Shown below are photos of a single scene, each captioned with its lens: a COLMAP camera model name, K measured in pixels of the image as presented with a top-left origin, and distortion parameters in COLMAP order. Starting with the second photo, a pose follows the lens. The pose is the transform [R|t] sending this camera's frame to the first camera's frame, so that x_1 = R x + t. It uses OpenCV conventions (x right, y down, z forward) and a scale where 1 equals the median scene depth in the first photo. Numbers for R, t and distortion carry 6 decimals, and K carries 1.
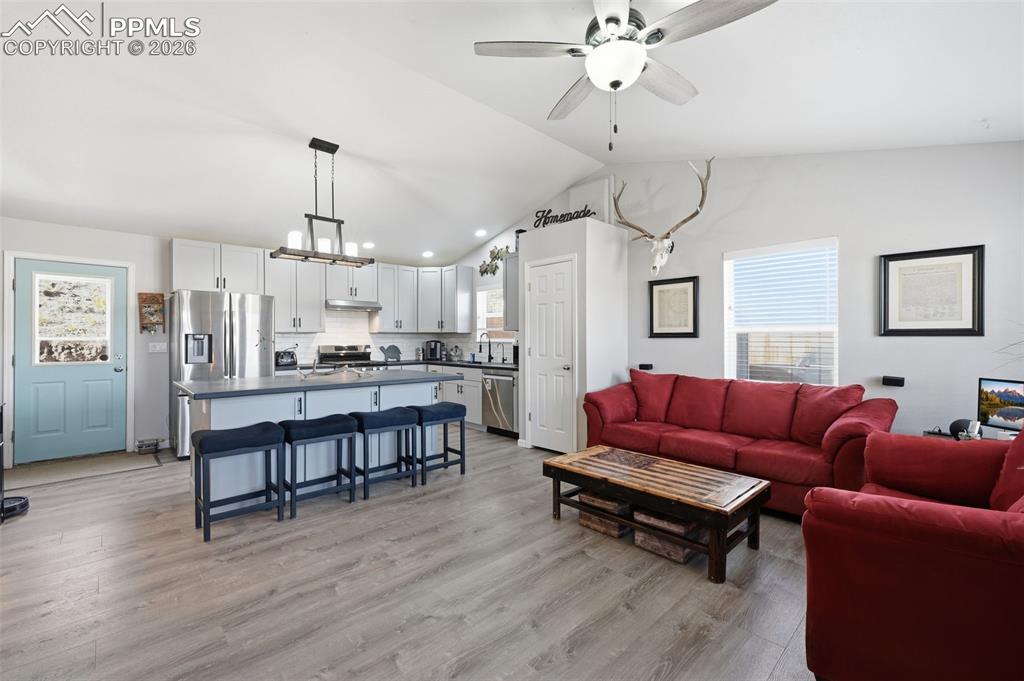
lens RADIAL K [[426.4, 0, 516.8], [0, 426.4, 337.7], [0, 0, 1]] dist [-0.000228, -0.001012]
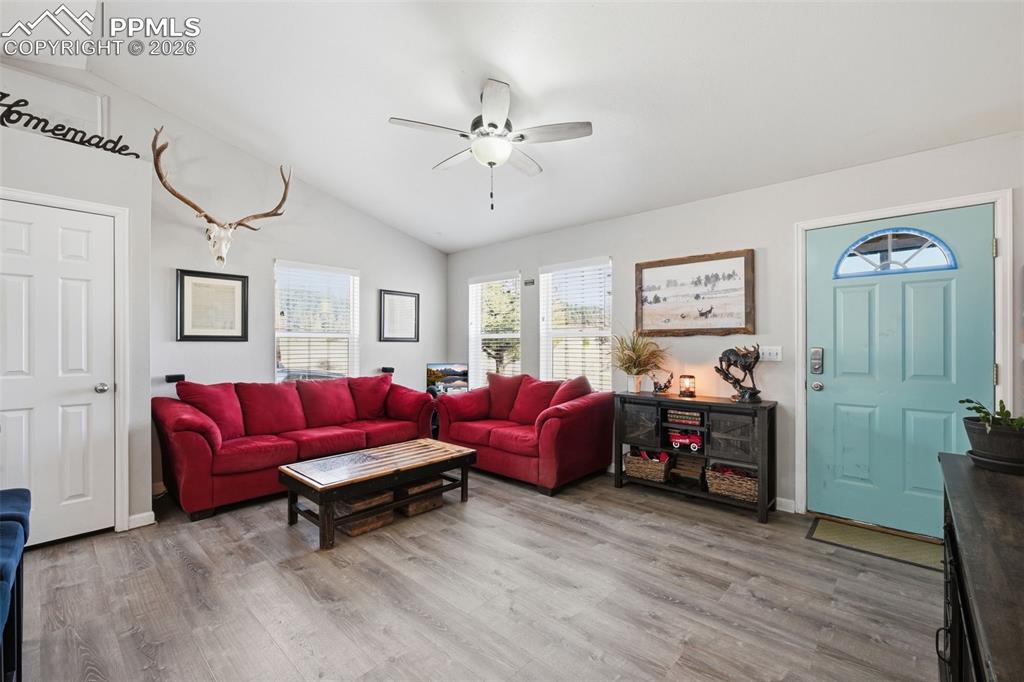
lens RADIAL K [[426.4, 0, 512.5], [0, 426.4, 341.6], [0, 0, 1]] dist [-0.000228, -0.001012]
pose [[-0.059706, 0.006960, 0.998192, -0.484889], [-0.004617, 0.999963, -0.007249, 0.003808], [-0.998205, -0.005042, -0.059672, 0.412813]]
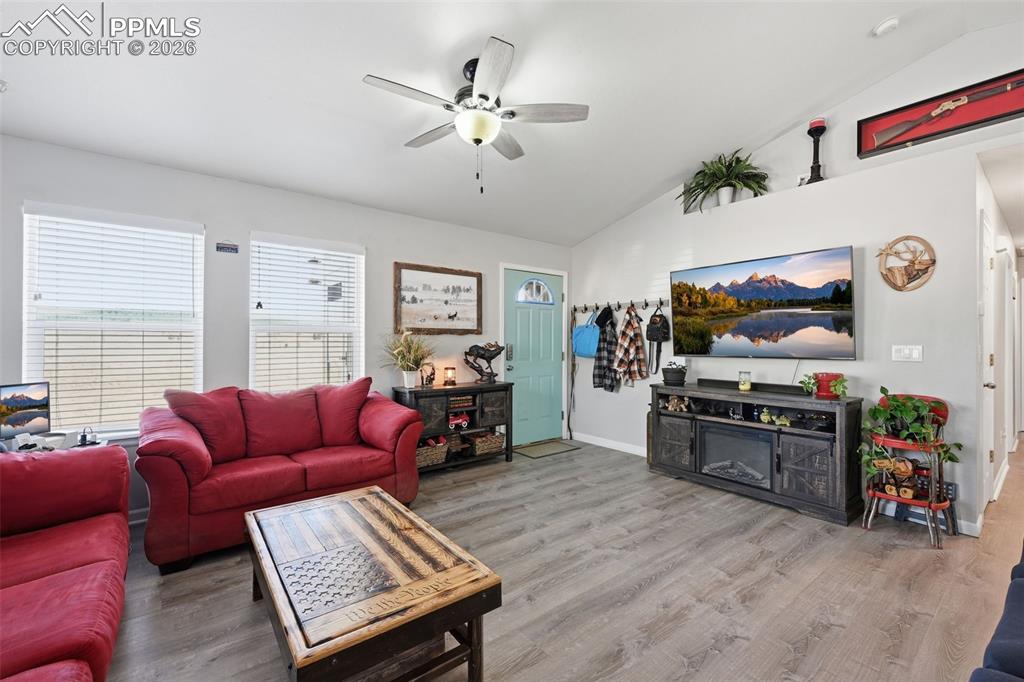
lens RADIAL K [[426.4, 0, 509.5], [0, 426.4, 342.5], [0, 0, 1]] dist [-0.000228, -0.001012]
pose [[-0.993612, -0.001412, 0.112843, -0.003472], [-0.001753, 0.999994, -0.002924, 0.005752], [-0.112838, -0.003103, -0.993609, 0.917654]]
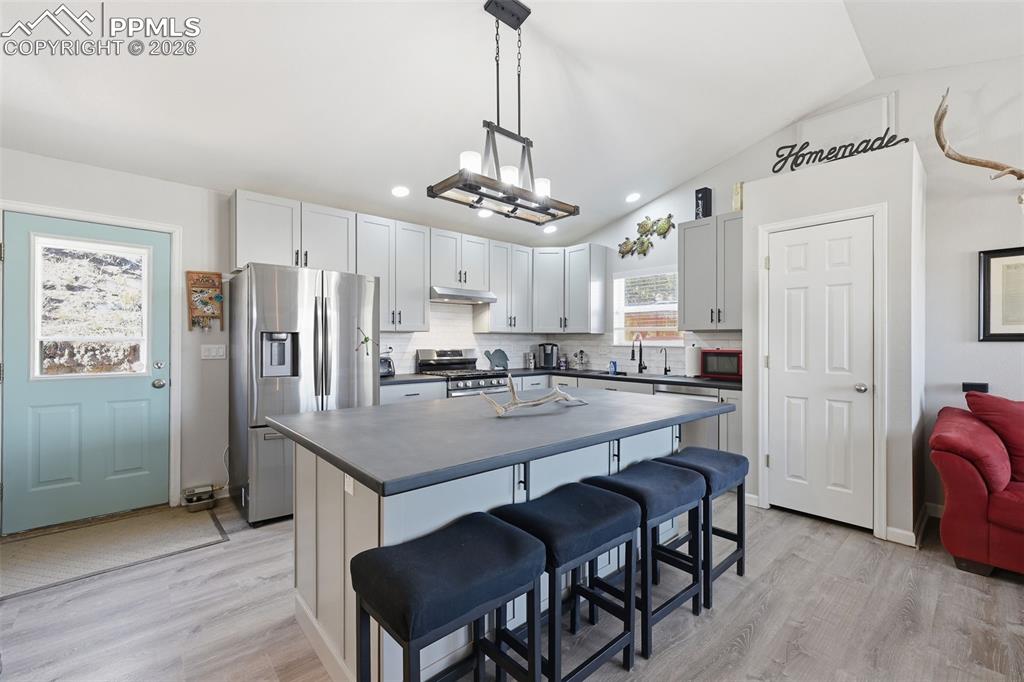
lens RADIAL K [[426.4, 0, 515.5], [0, 426.4, 342.5], [0, 0, 1]] dist [-0.000228, -0.001012]
pose [[0.999428, 0.005535, -0.033361, -0.336474], [-0.005385, 0.999975, 0.004575, 0.002459], [0.033385, -0.004392, 0.999433, 0.333517]]
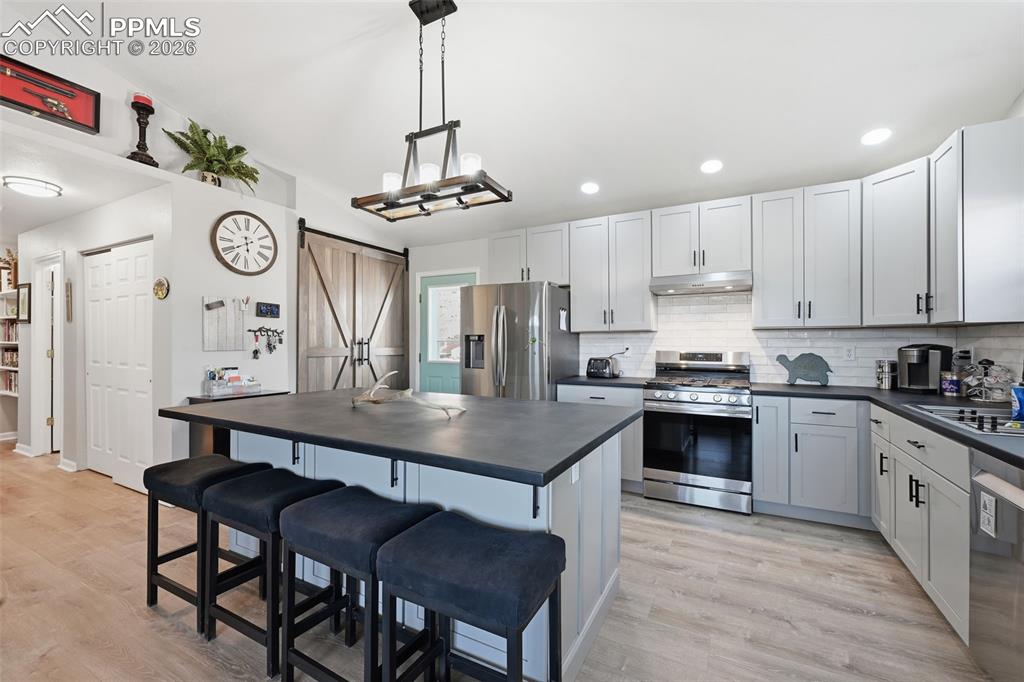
lens RADIAL K [[426.4, 0, 517.4], [0, 426.4, 342.4], [0, 0, 1]] dist [-0.000228, -0.001012]
pose [[0.310567, 0.002453, -0.950548, 0.105972], [0.001955, 0.999993, 0.003219, 0.003622], [0.950549, -0.002858, 0.310560, 0.744067]]
